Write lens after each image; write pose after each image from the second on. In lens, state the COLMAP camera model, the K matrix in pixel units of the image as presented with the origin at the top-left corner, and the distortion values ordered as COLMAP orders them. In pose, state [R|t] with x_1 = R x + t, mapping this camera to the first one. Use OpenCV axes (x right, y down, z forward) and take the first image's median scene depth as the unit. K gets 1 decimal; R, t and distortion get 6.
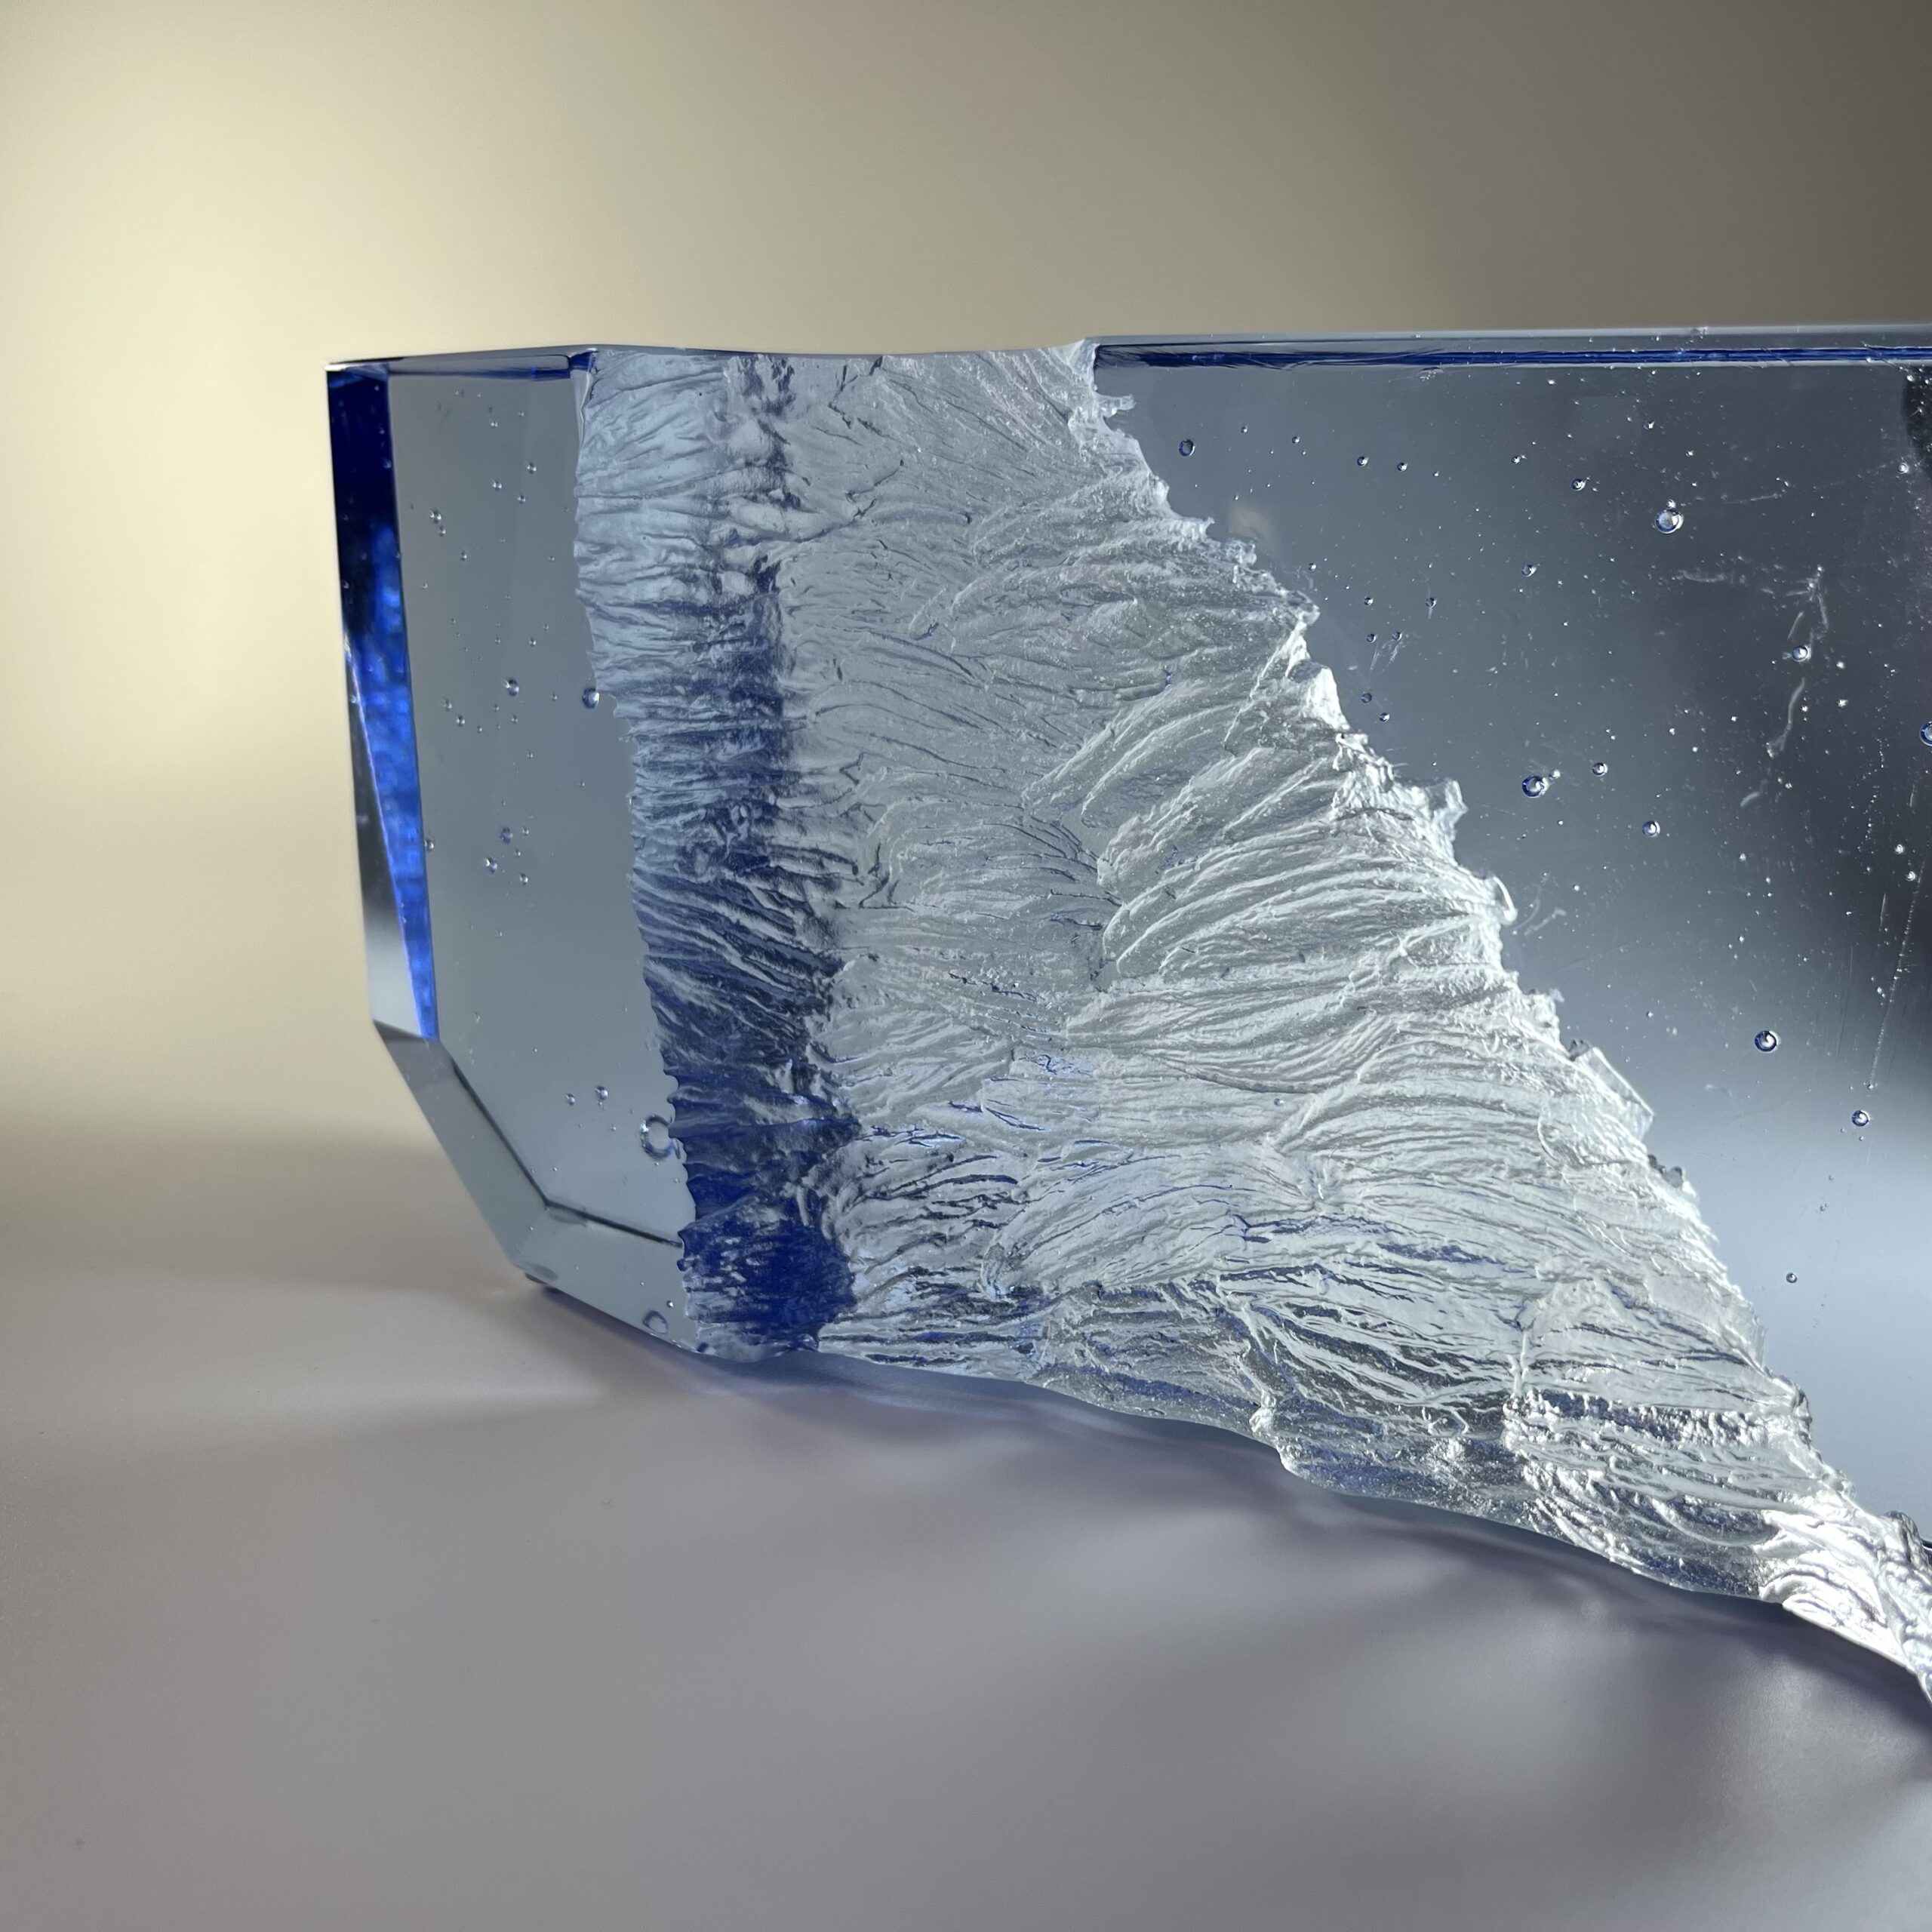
lens RADIAL K [[2008.8, 0, 998.9], [0, 2008.8, 923.3], [0, 0, 1]] dist [0.115059, -0.347753]
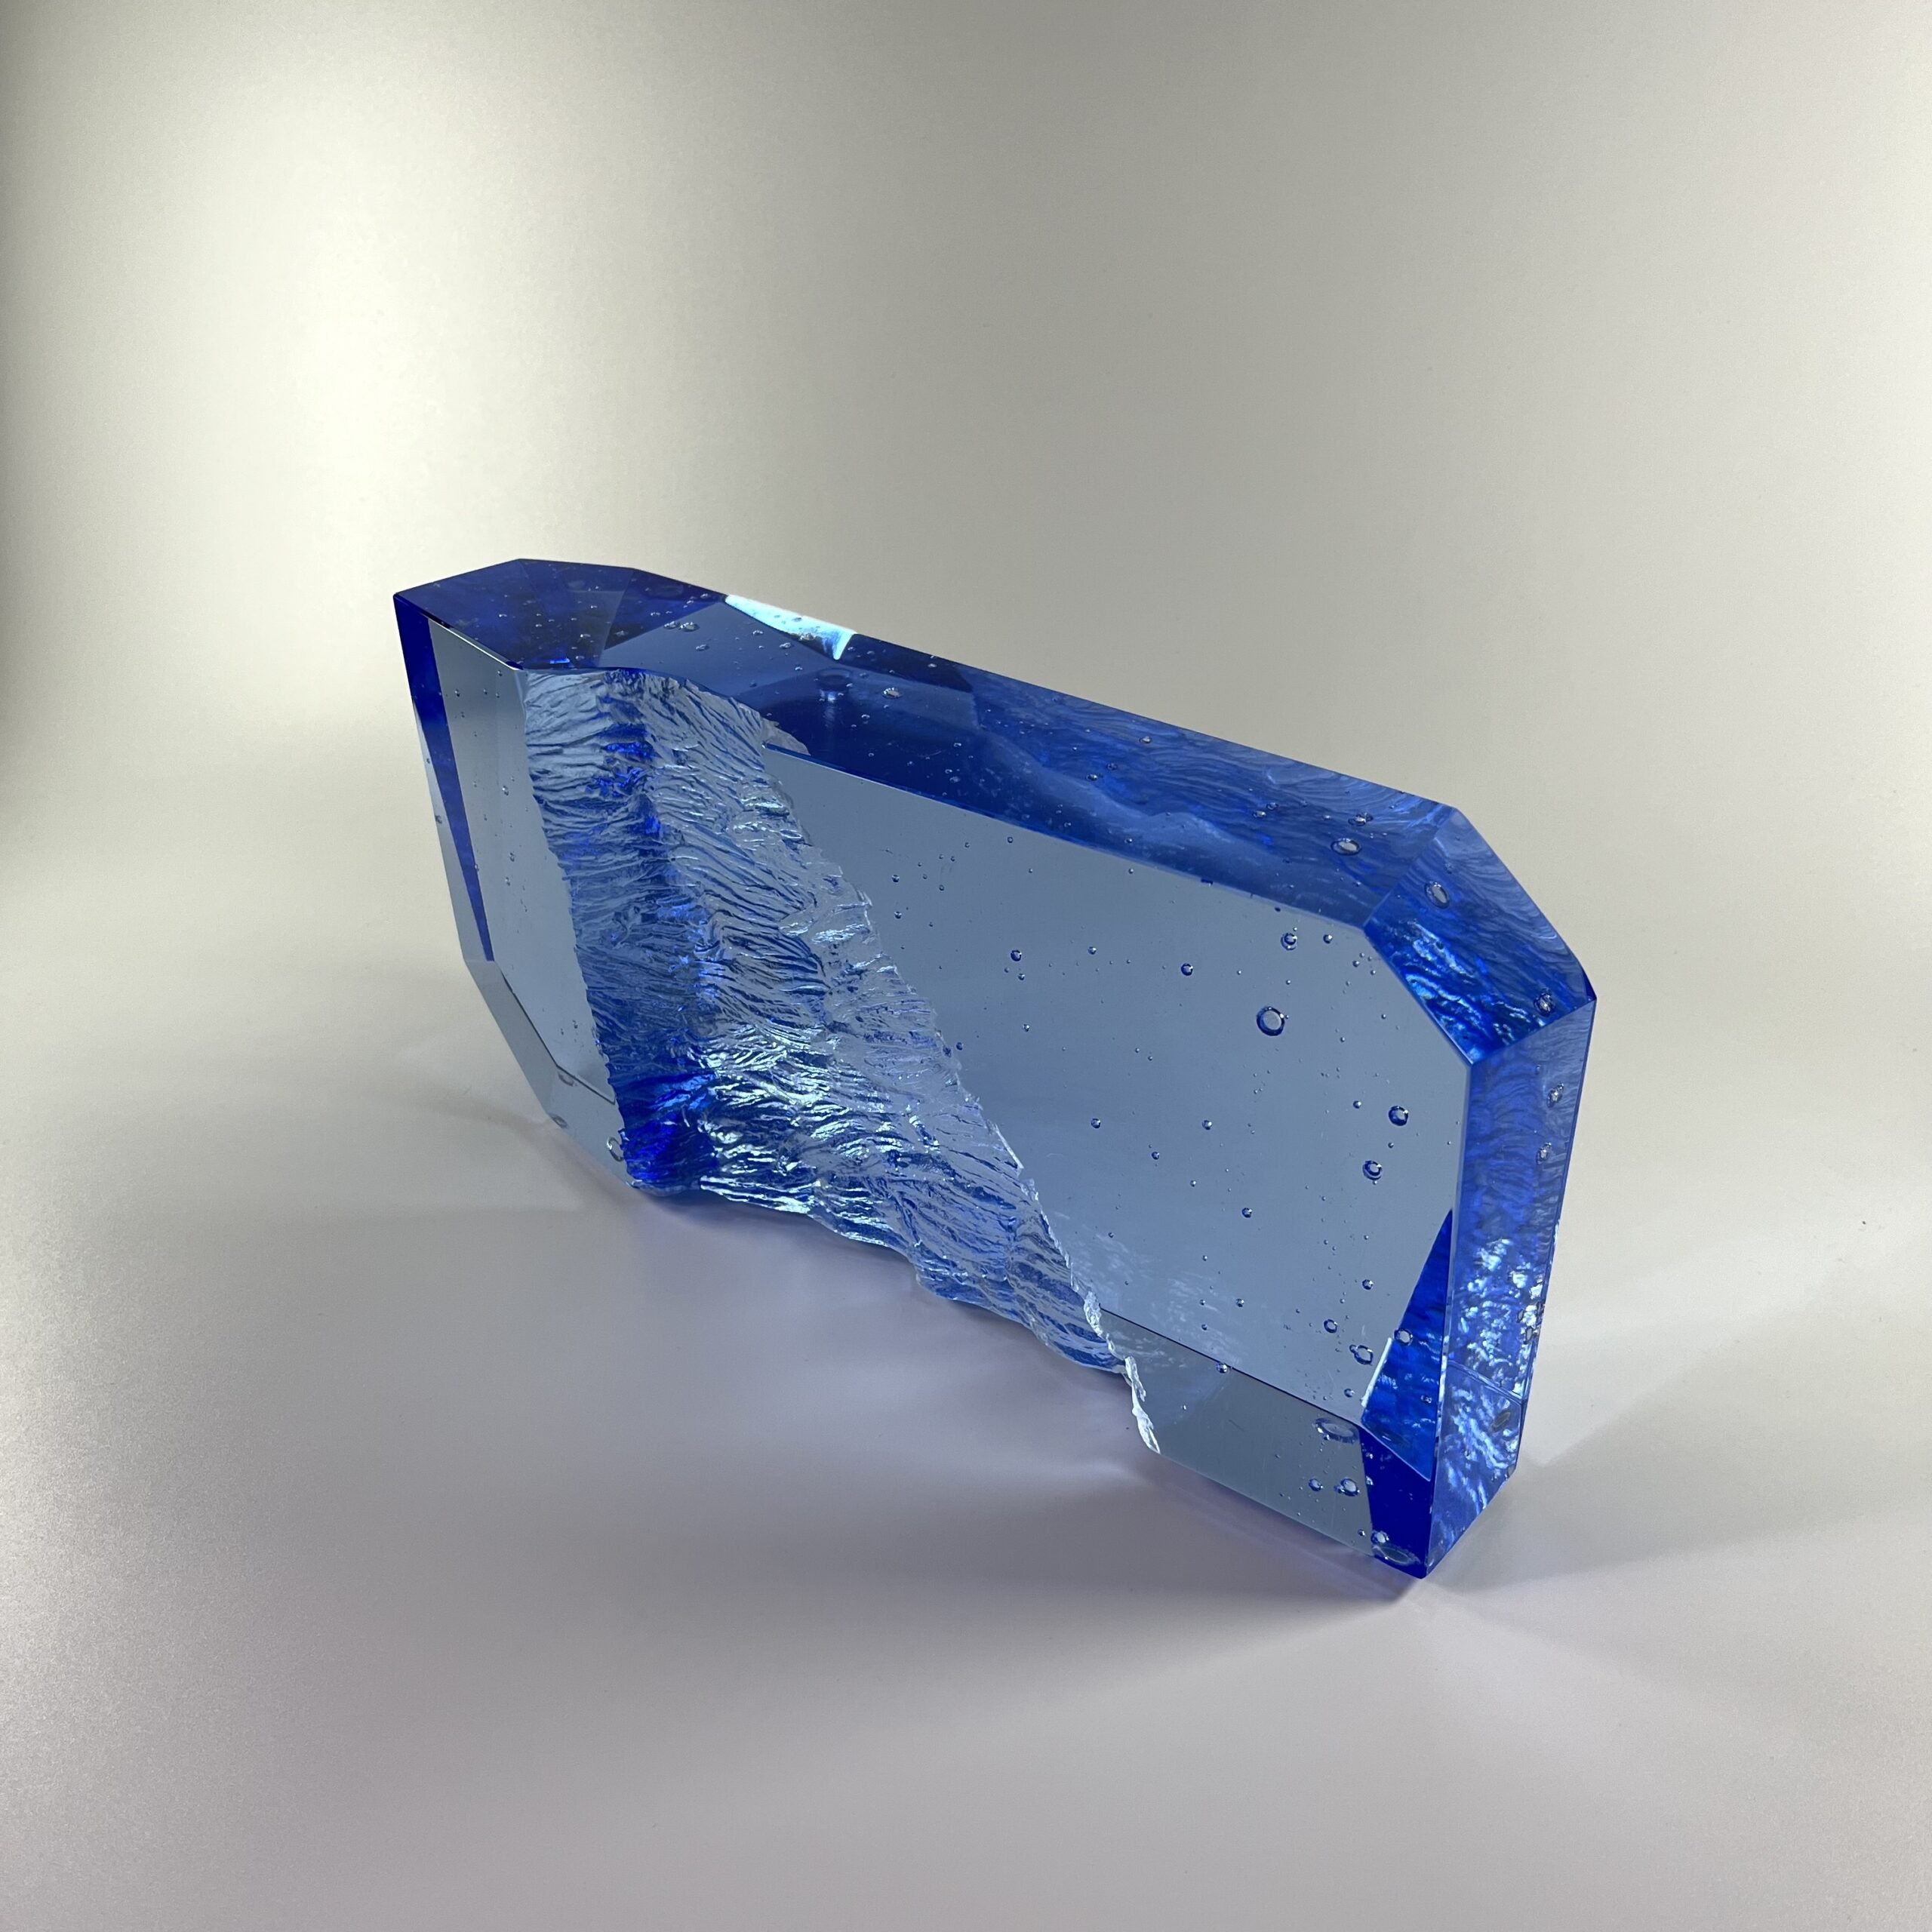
lens RADIAL K [[2008.8, 0, 998.9], [0, 2008.8, 923.3], [0, 0, 1]] dist [0.115059, -0.347753]
pose [[0.993987, 0.010763, -0.108970, 0.408048], [0.020520, 0.959218, 0.281922, -0.572670], [0.107561, -0.282463, 0.953229, -0.702416]]
